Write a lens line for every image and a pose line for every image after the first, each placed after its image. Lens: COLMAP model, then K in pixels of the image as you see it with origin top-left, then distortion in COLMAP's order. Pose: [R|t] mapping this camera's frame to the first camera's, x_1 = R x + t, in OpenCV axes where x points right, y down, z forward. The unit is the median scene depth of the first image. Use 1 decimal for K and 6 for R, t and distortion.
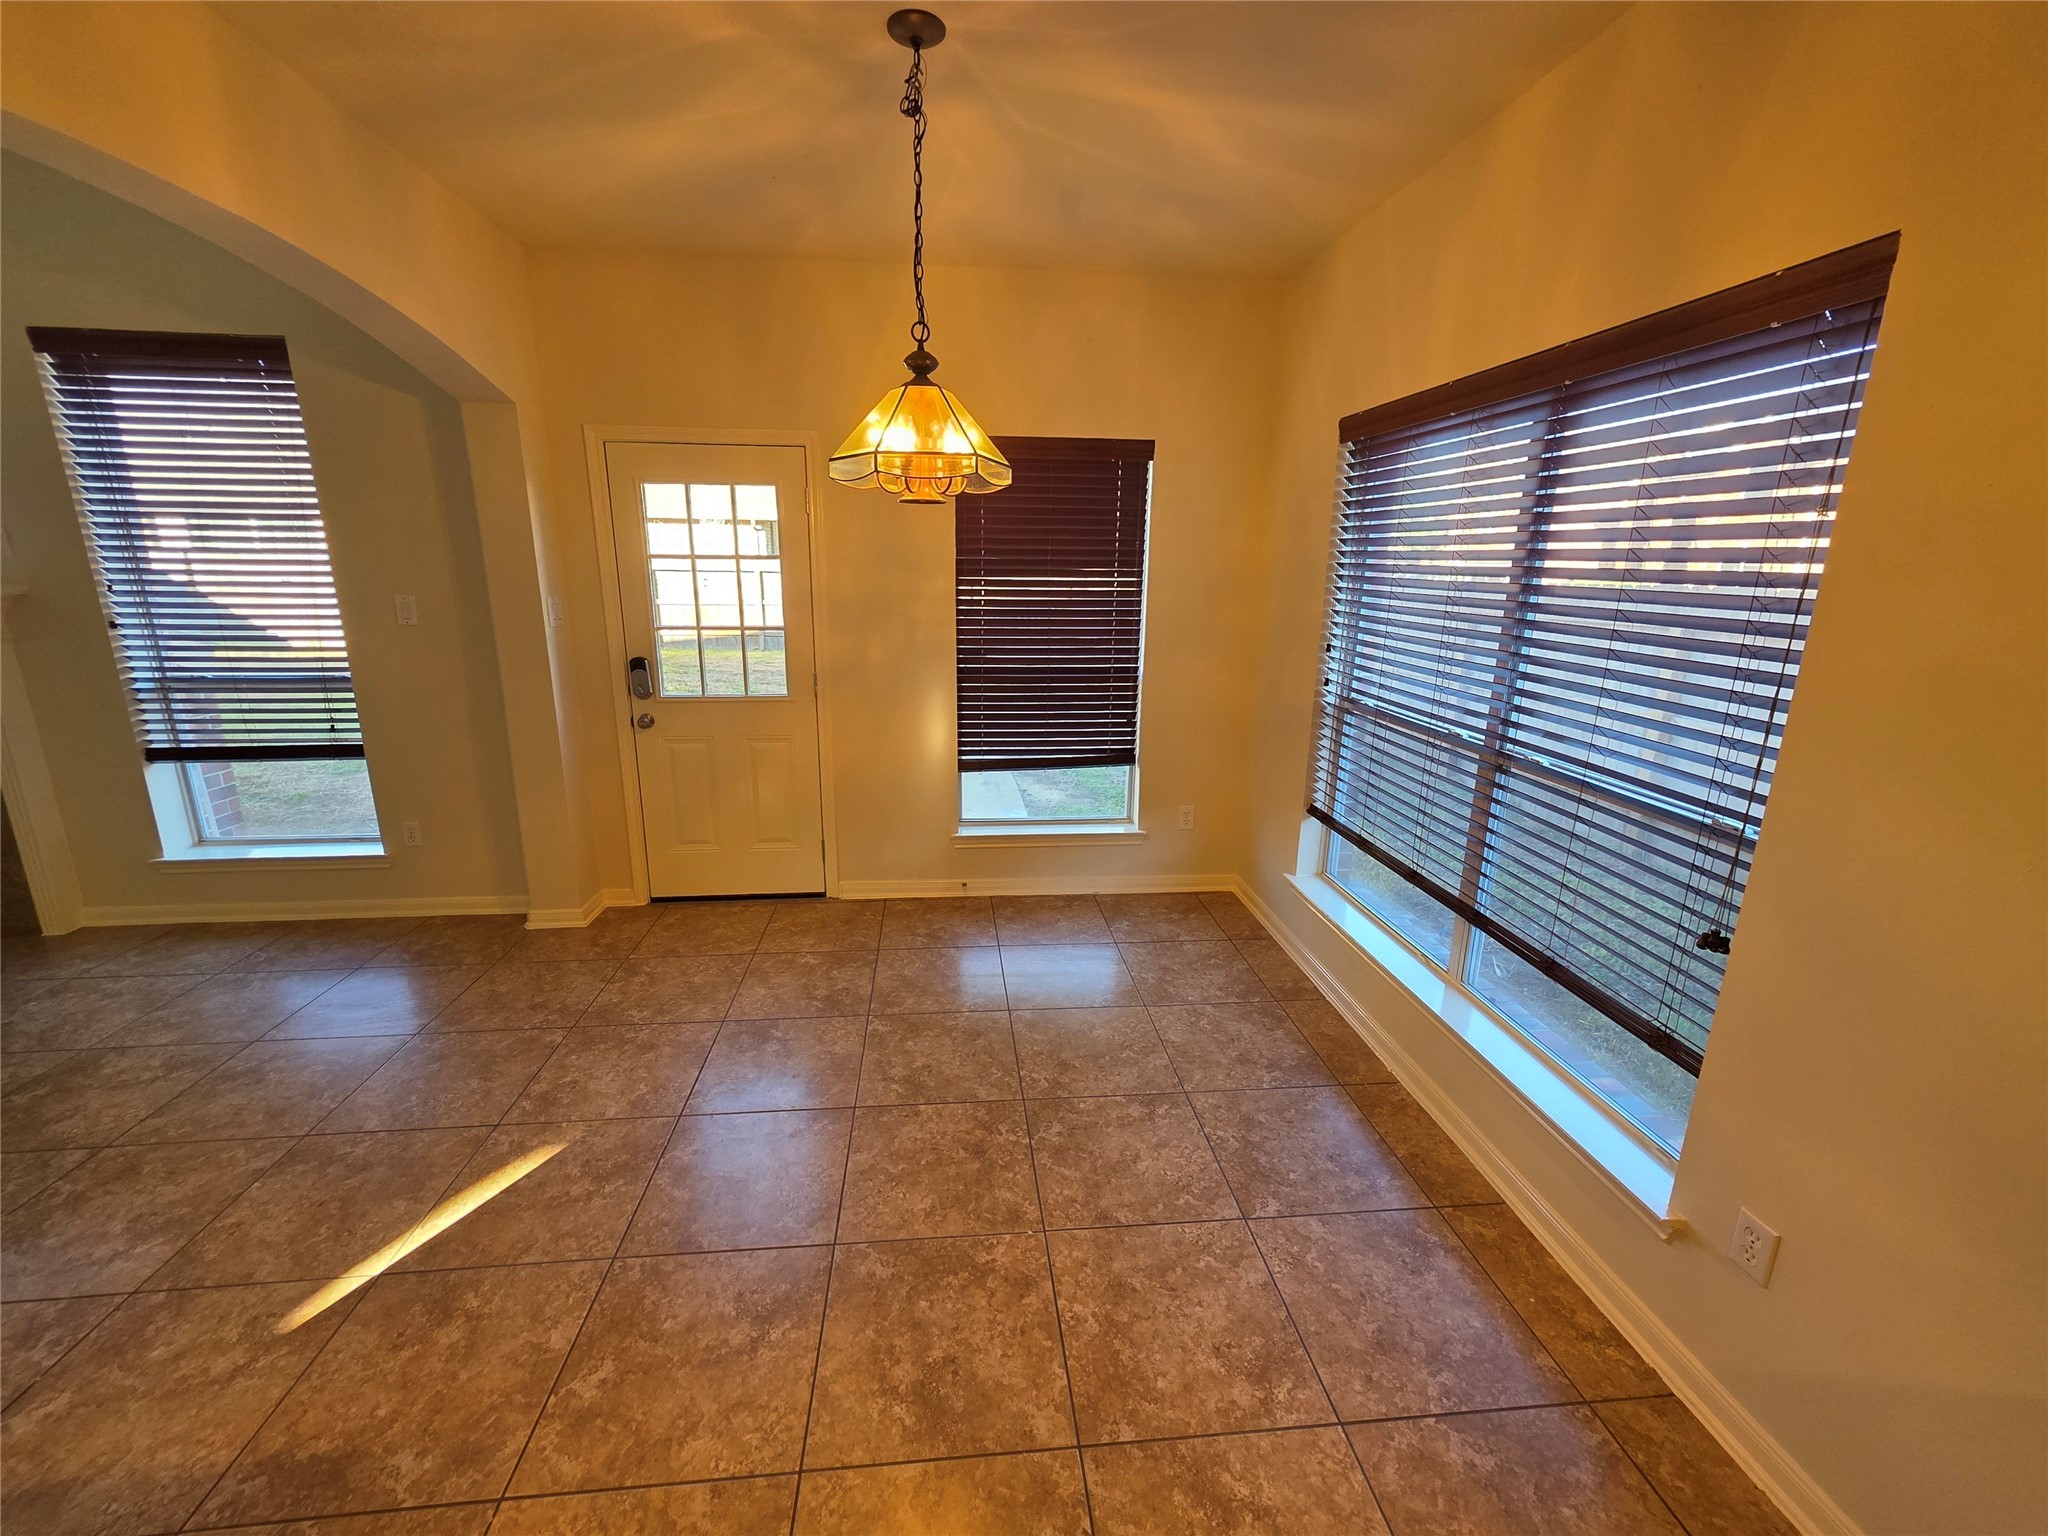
lens RADIAL K [[823.8, 0, 1028.6], [0, 823.8, 766.2], [0, 0, 1]] dist [0.004265, 0.000234]
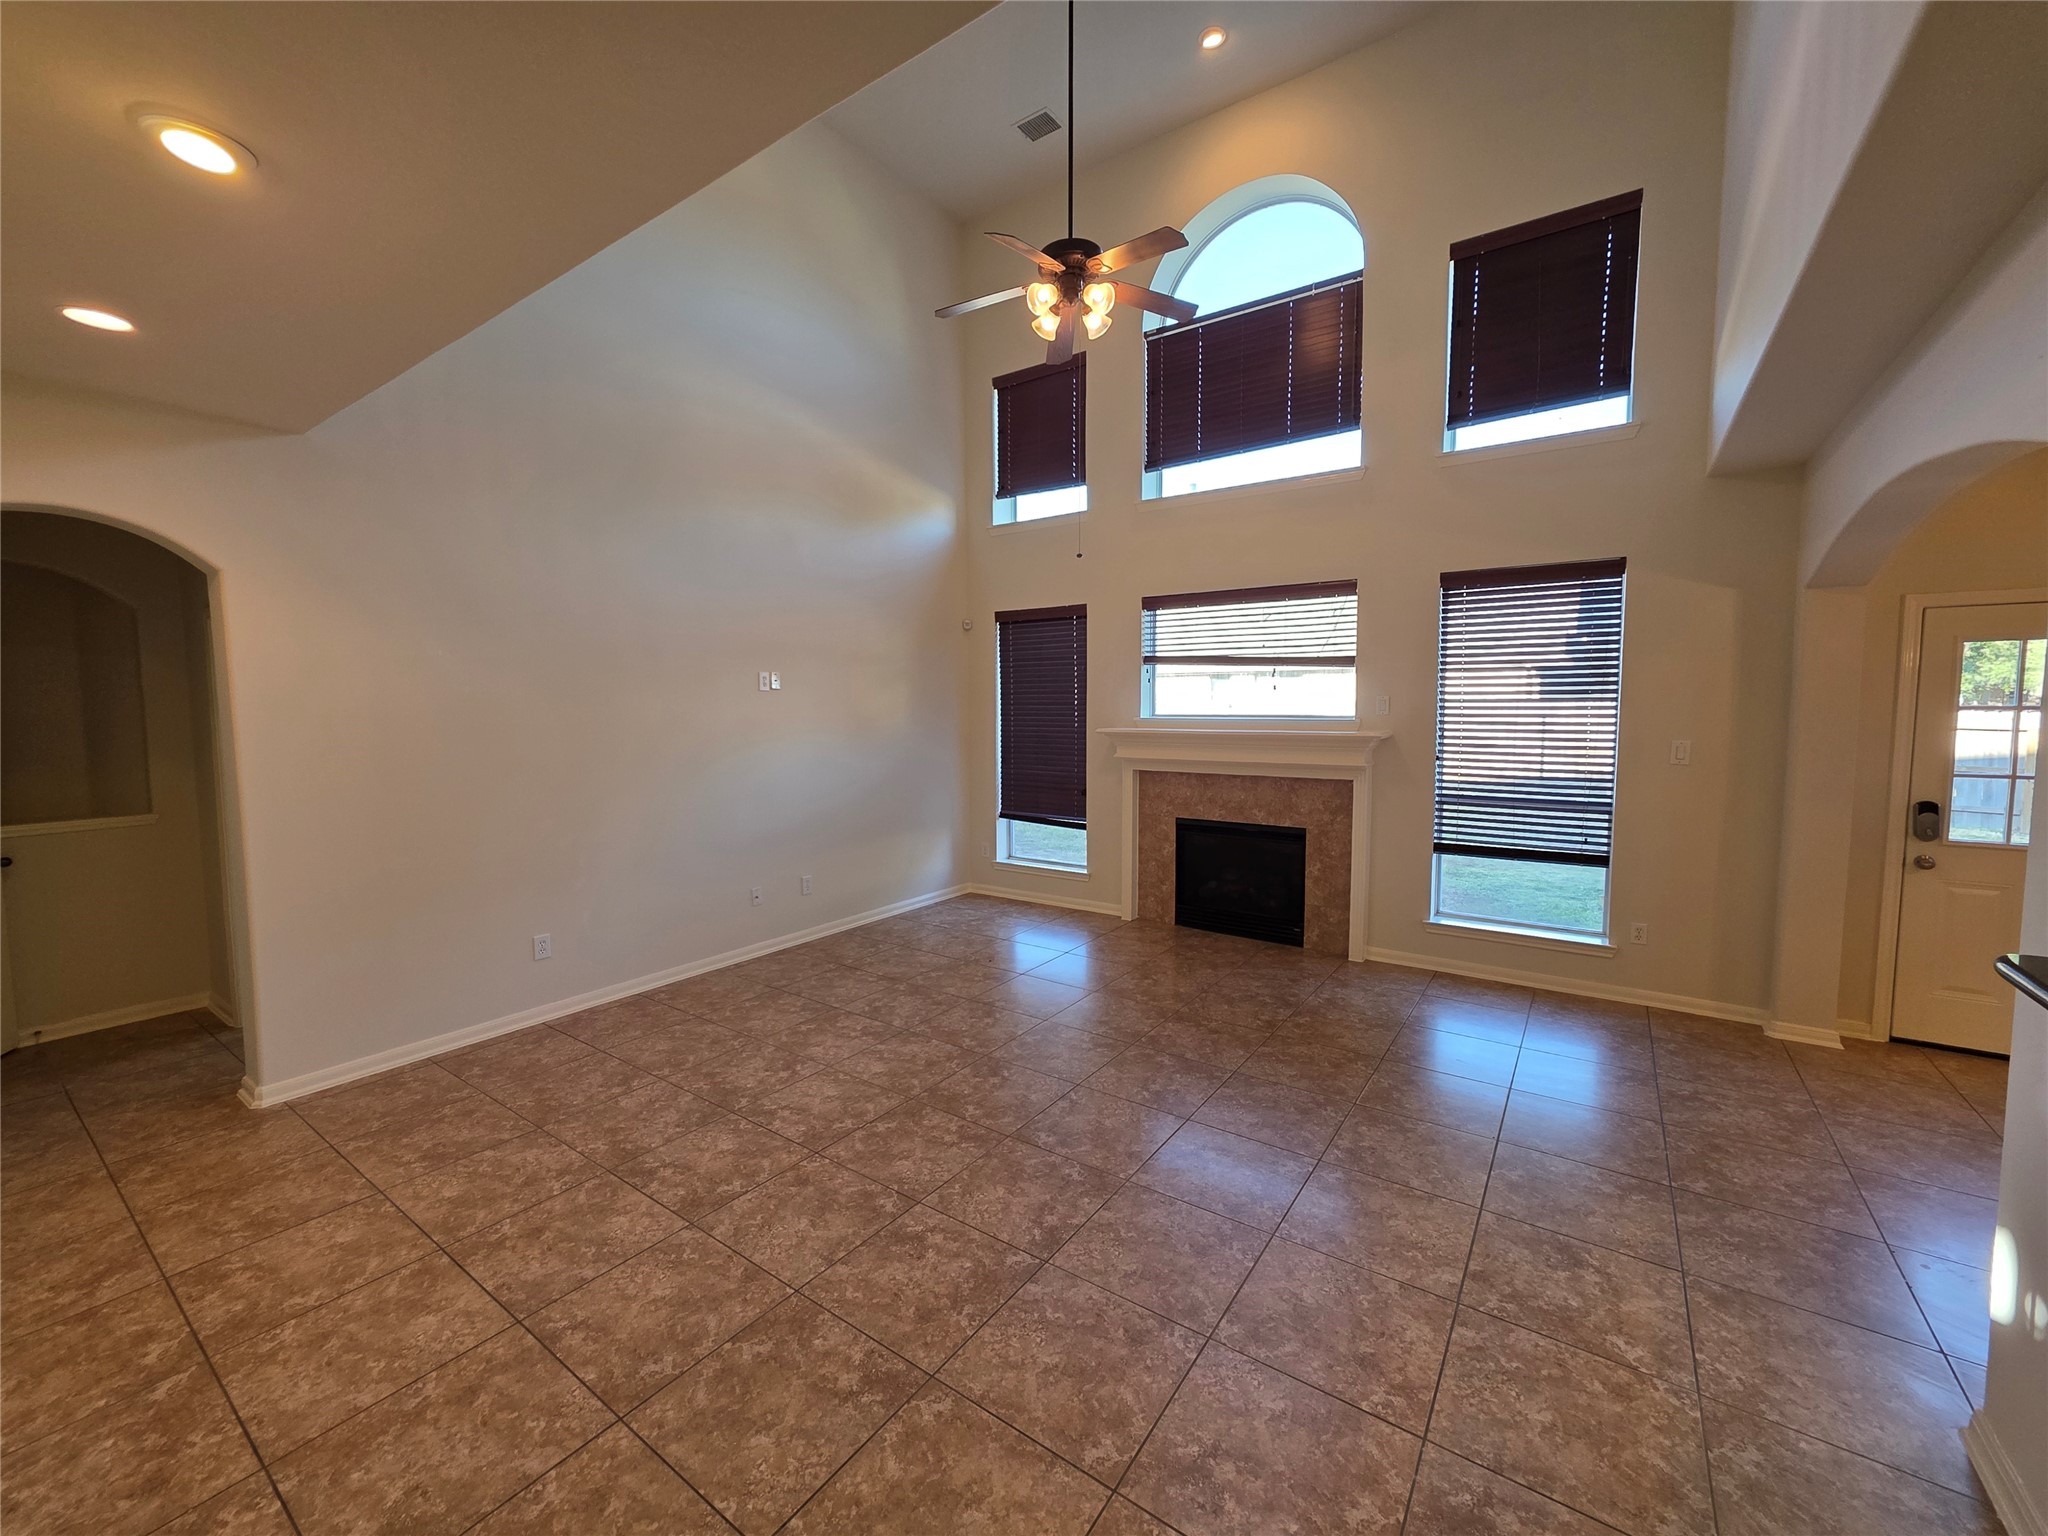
lens RADIAL K [[823.8, 0, 1028.3], [0, 823.8, 764.2], [0, 0, 1]] dist [0.004265, 0.000234]
pose [[0.751923, 0.033993, -0.658374, -0.636035], [-0.148692, 0.981681, -0.119135, 0.116771], [0.642263, 0.187476, 0.743203, -0.529844]]
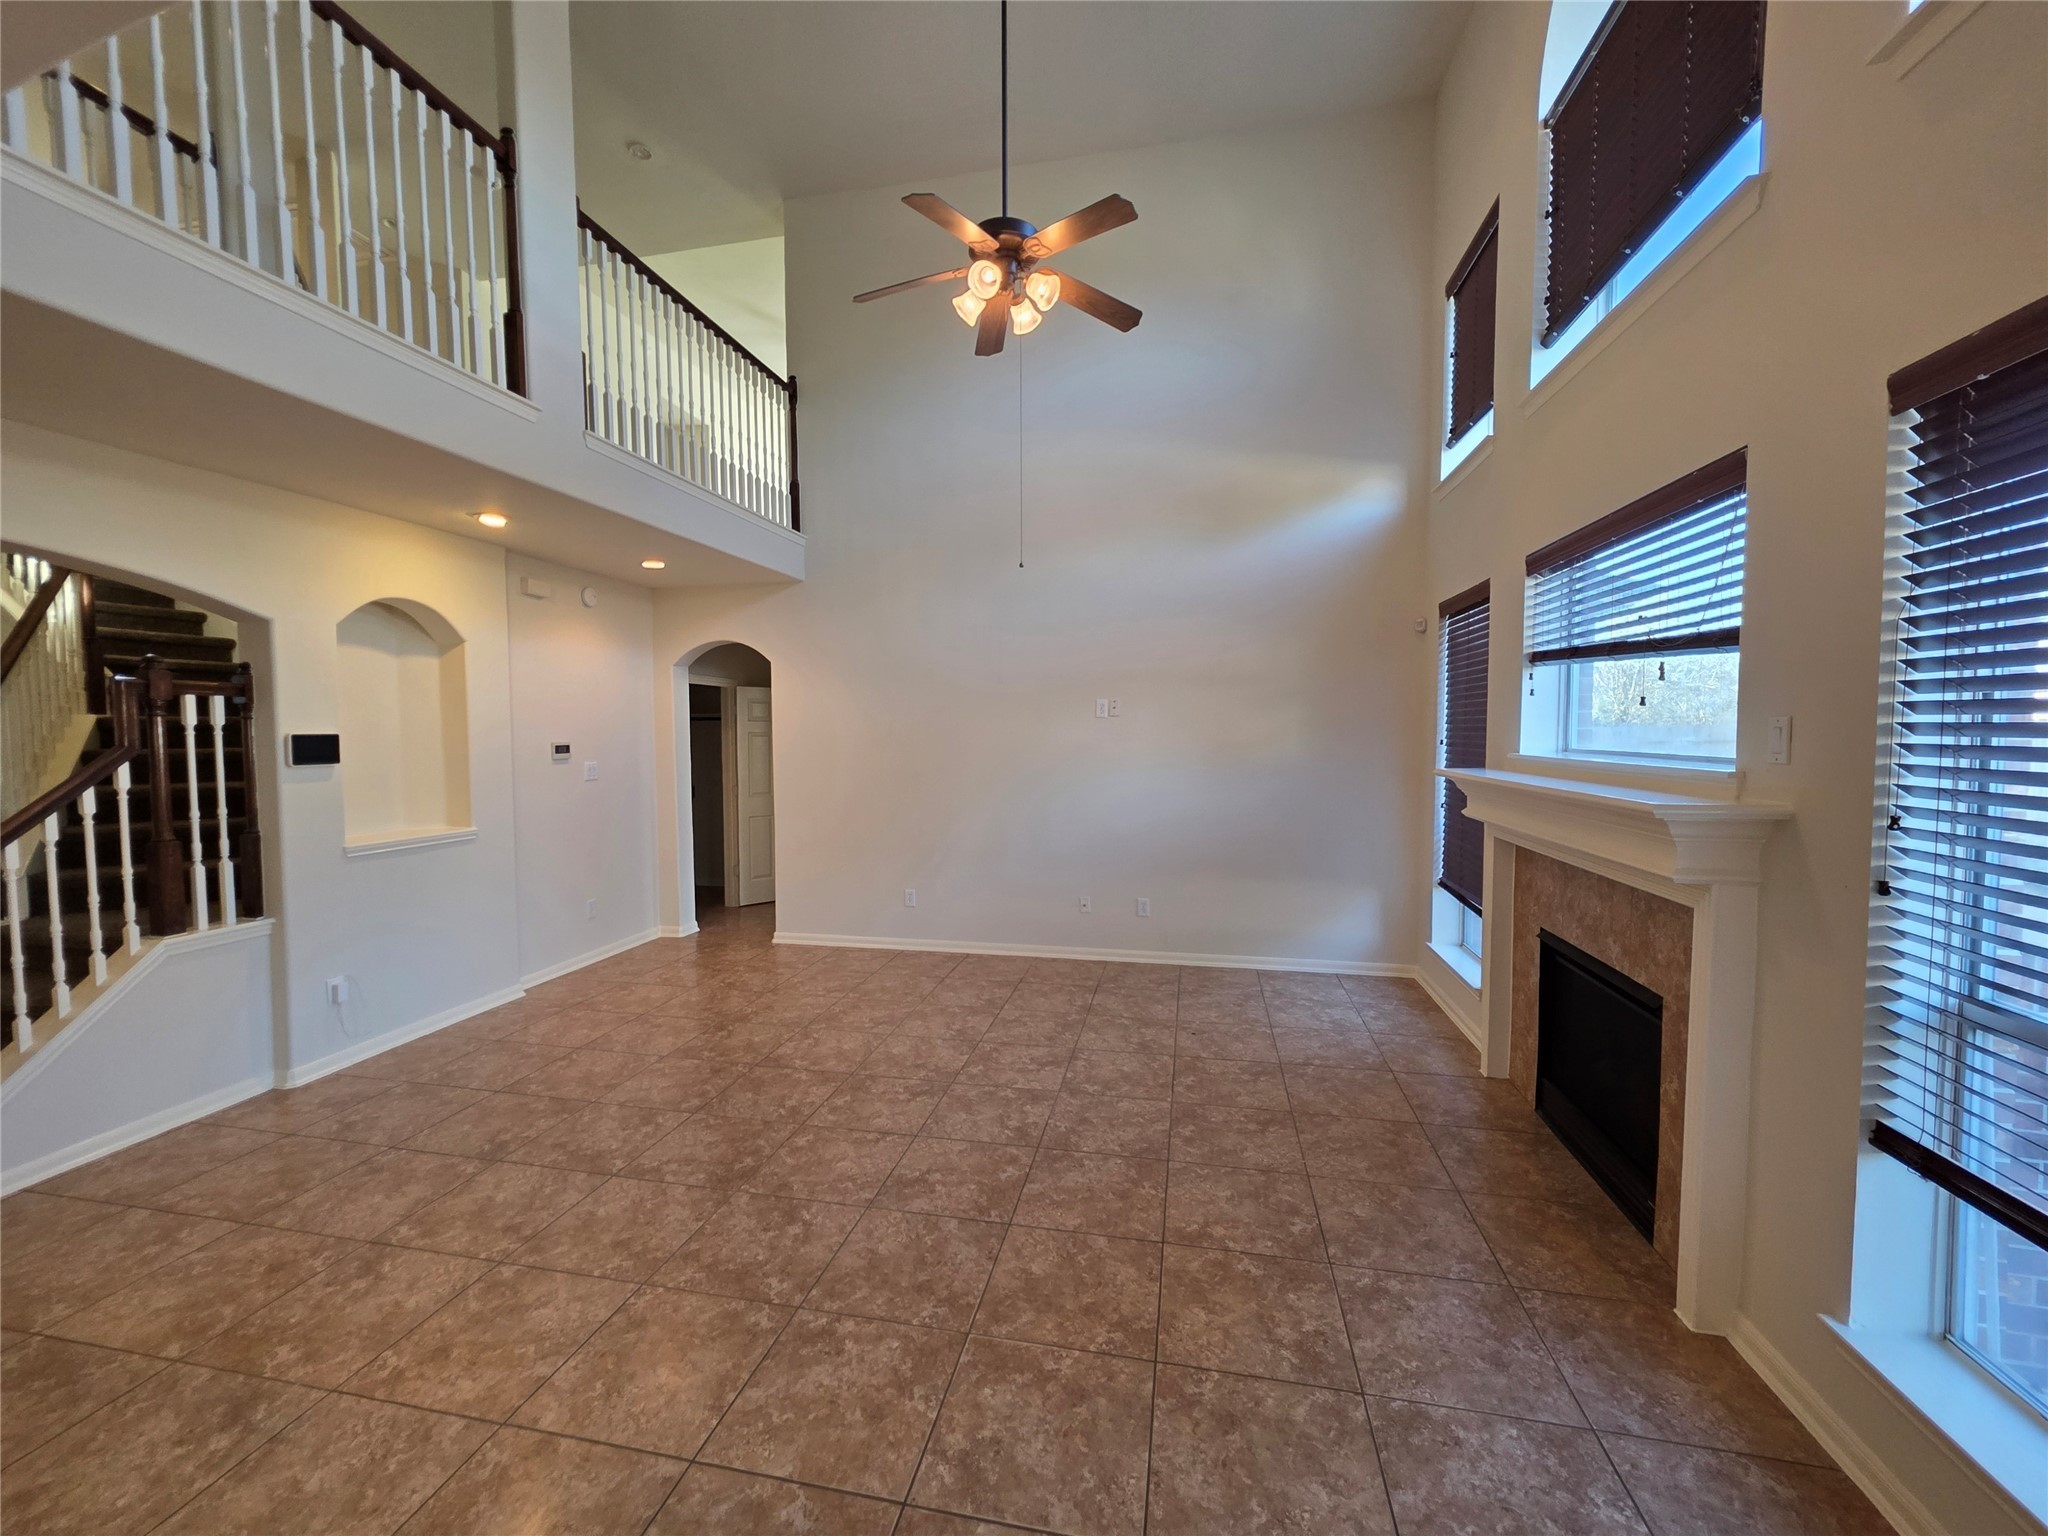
lens RADIAL K [[823.8, 0, 1004.1], [0, 823.8, 764.5], [0, 0, 1]] dist [0.004265, 0.000234]
pose [[-0.318350, 0.030511, -0.947482, -0.392100], [-0.233103, 0.966274, 0.109438, -0.161097], [0.918867, 0.255701, -0.300501, 0.574893]]
